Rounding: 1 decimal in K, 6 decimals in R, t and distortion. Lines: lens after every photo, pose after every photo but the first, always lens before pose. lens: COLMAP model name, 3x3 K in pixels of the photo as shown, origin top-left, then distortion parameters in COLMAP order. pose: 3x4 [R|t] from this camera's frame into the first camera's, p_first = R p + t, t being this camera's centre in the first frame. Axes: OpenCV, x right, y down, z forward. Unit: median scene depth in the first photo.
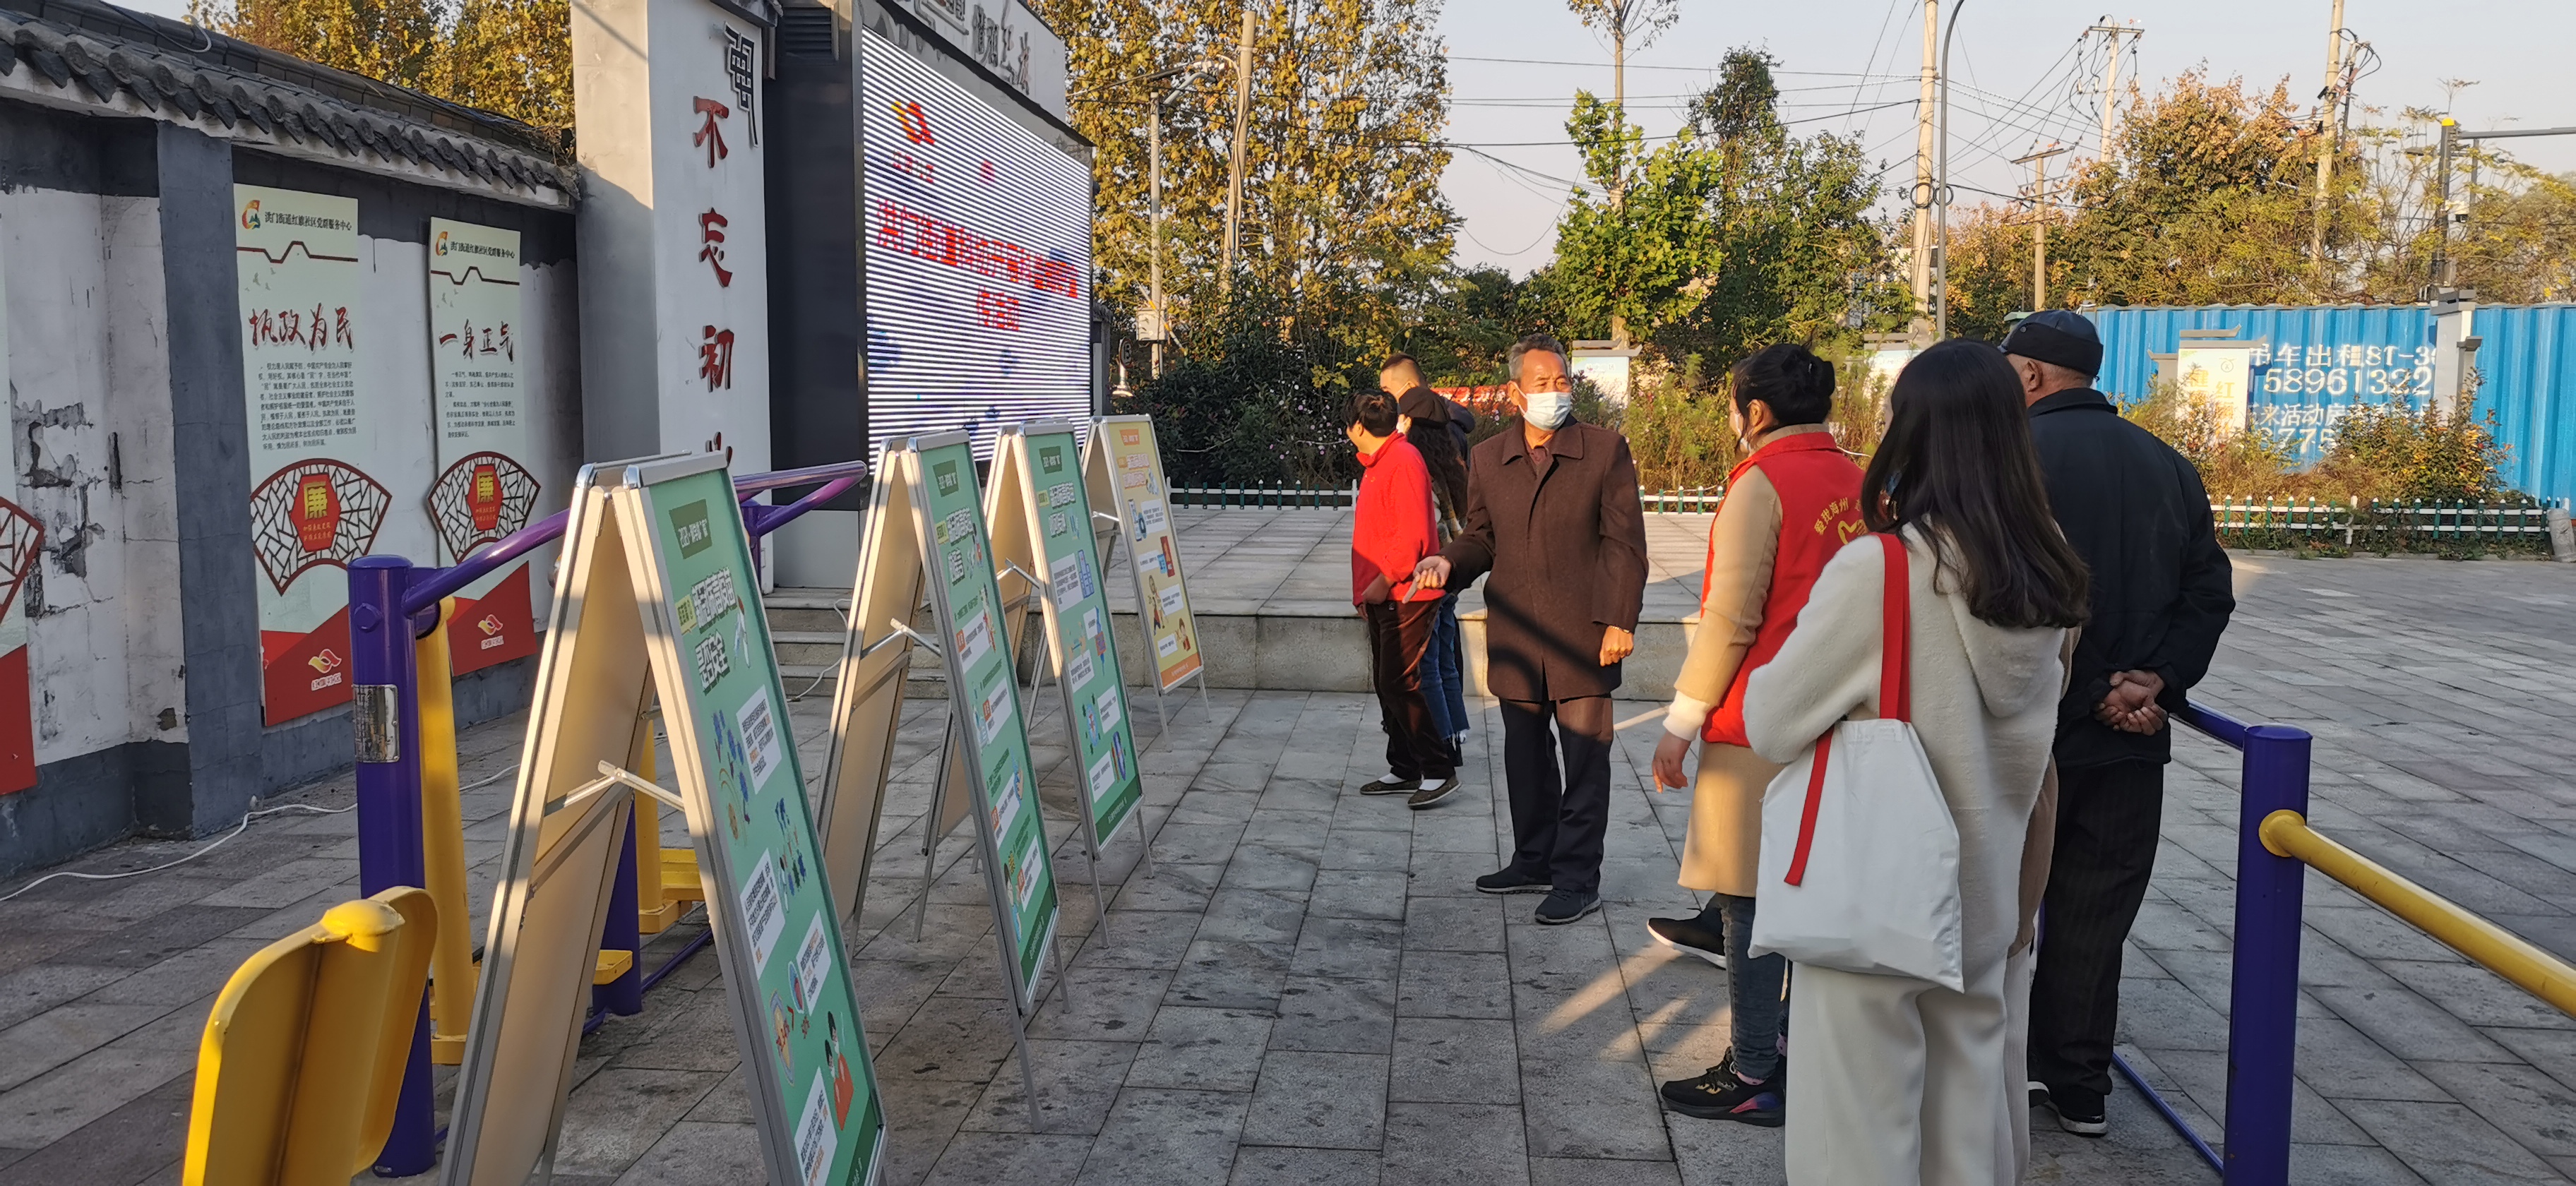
lens RADIAL K [[1977.7, 0, 1288.0], [0, 1977.7, 593.0], [0, 0, 1]] dist [0.088320, -0.080039]
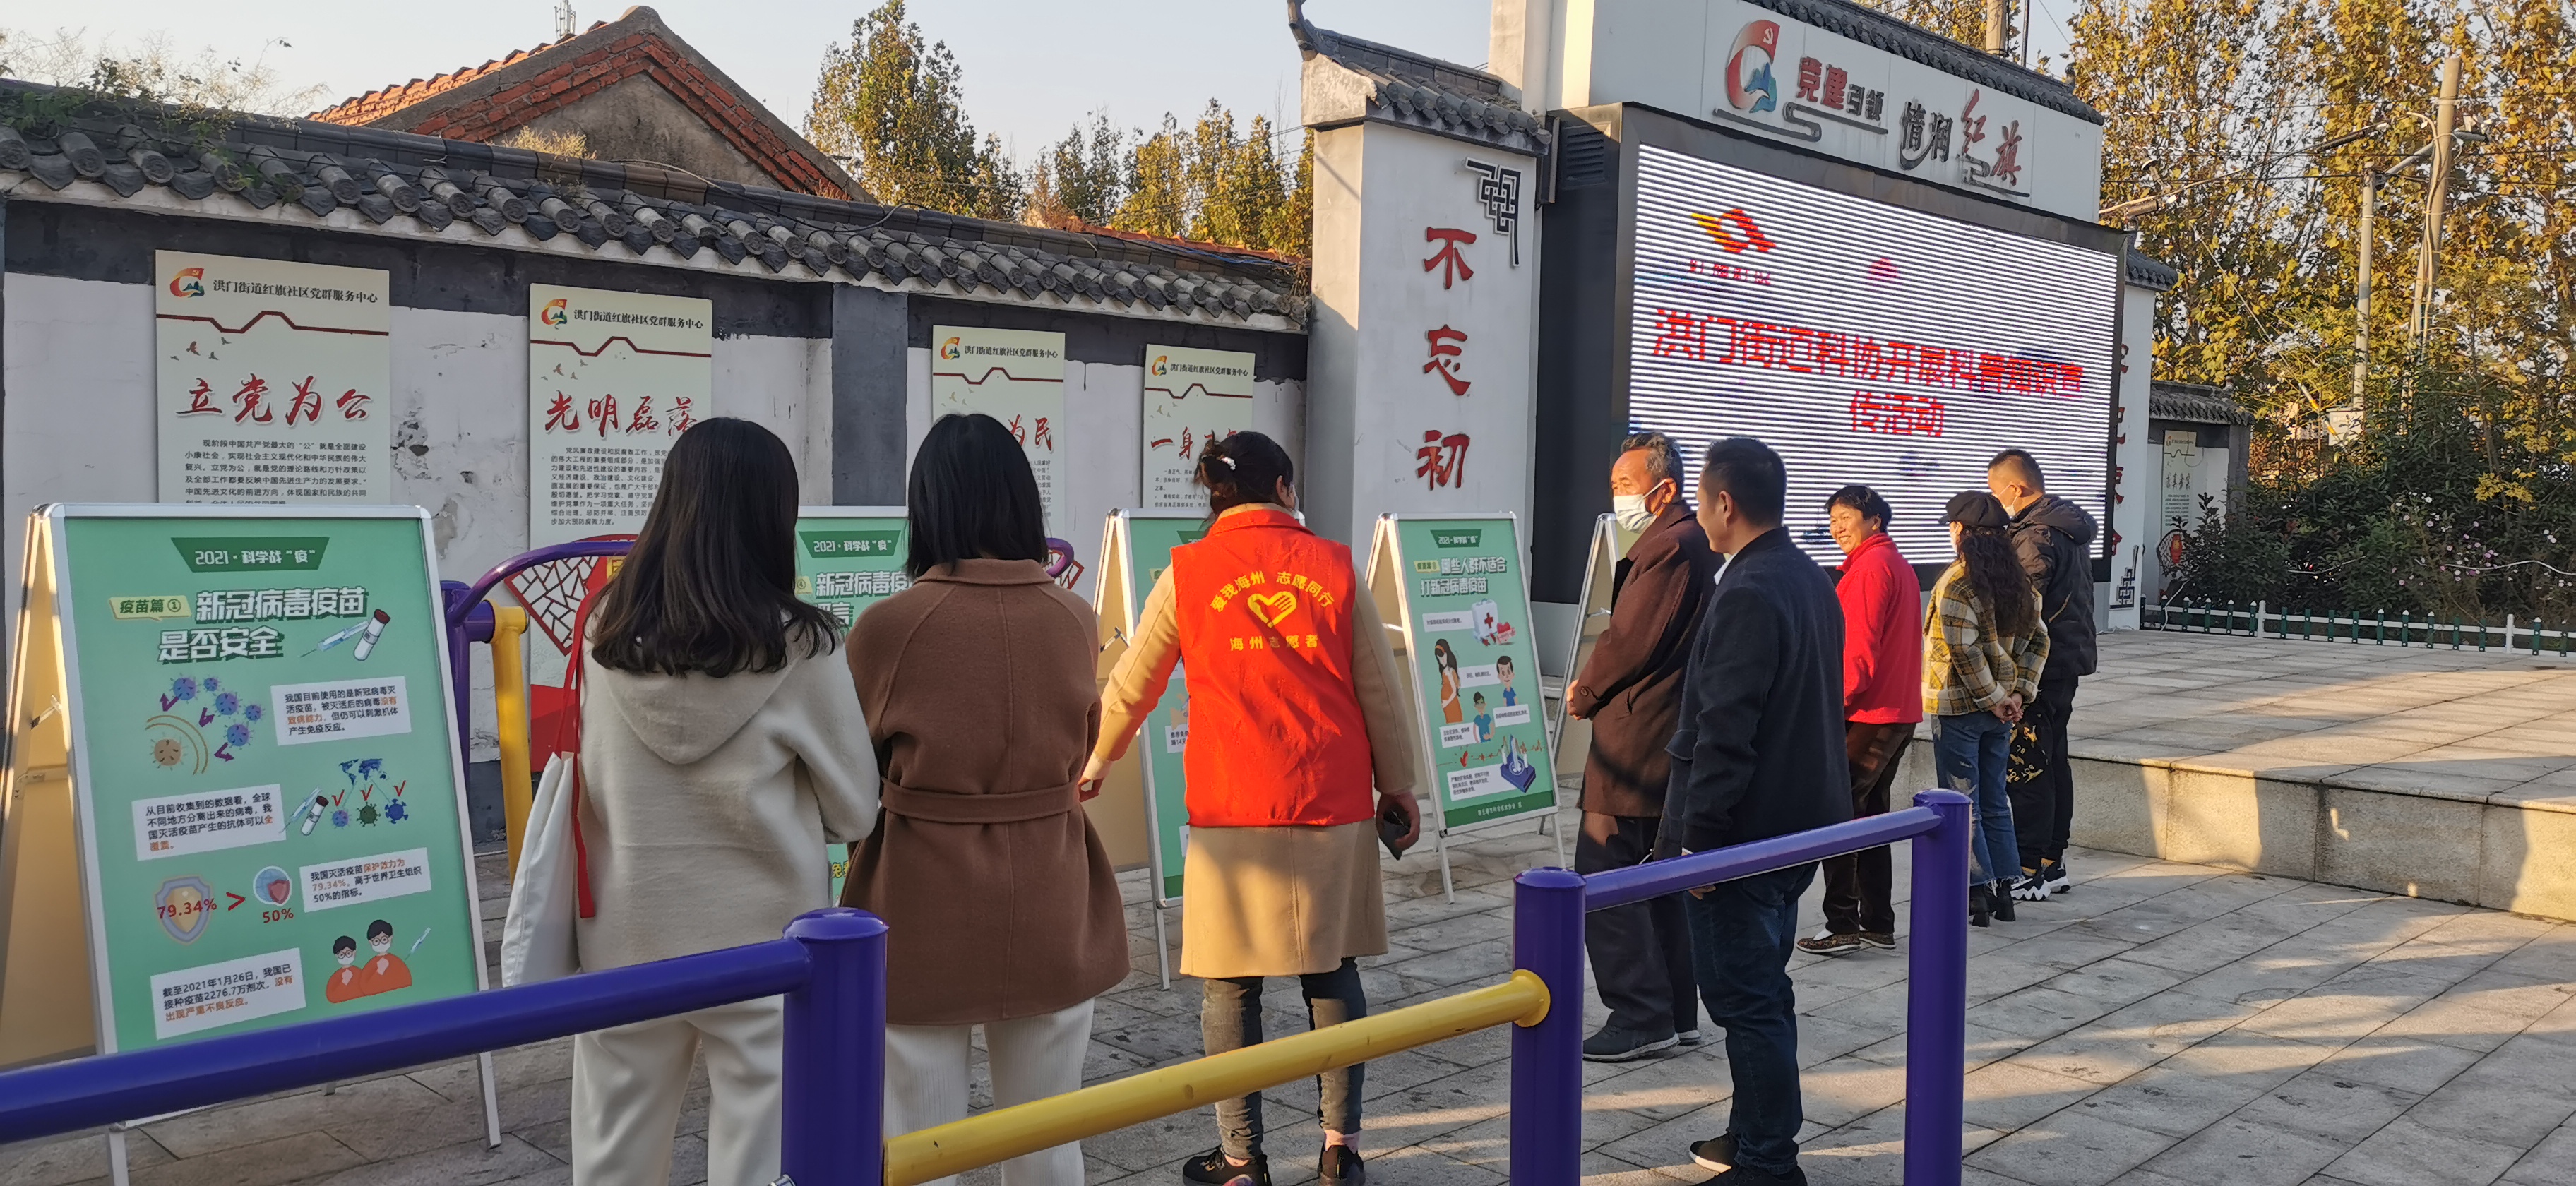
lens RADIAL K [[1977.7, 0, 1288.0], [0, 1977.7, 593.0], [0, 0, 1]] dist [0.088320, -0.080039]
pose [[0.769098, 0.042536, -0.637714, 0.418273], [-0.079200, 0.996435, -0.029054, -0.006706], [0.634204, 0.072852, 0.769725, 0.129150]]
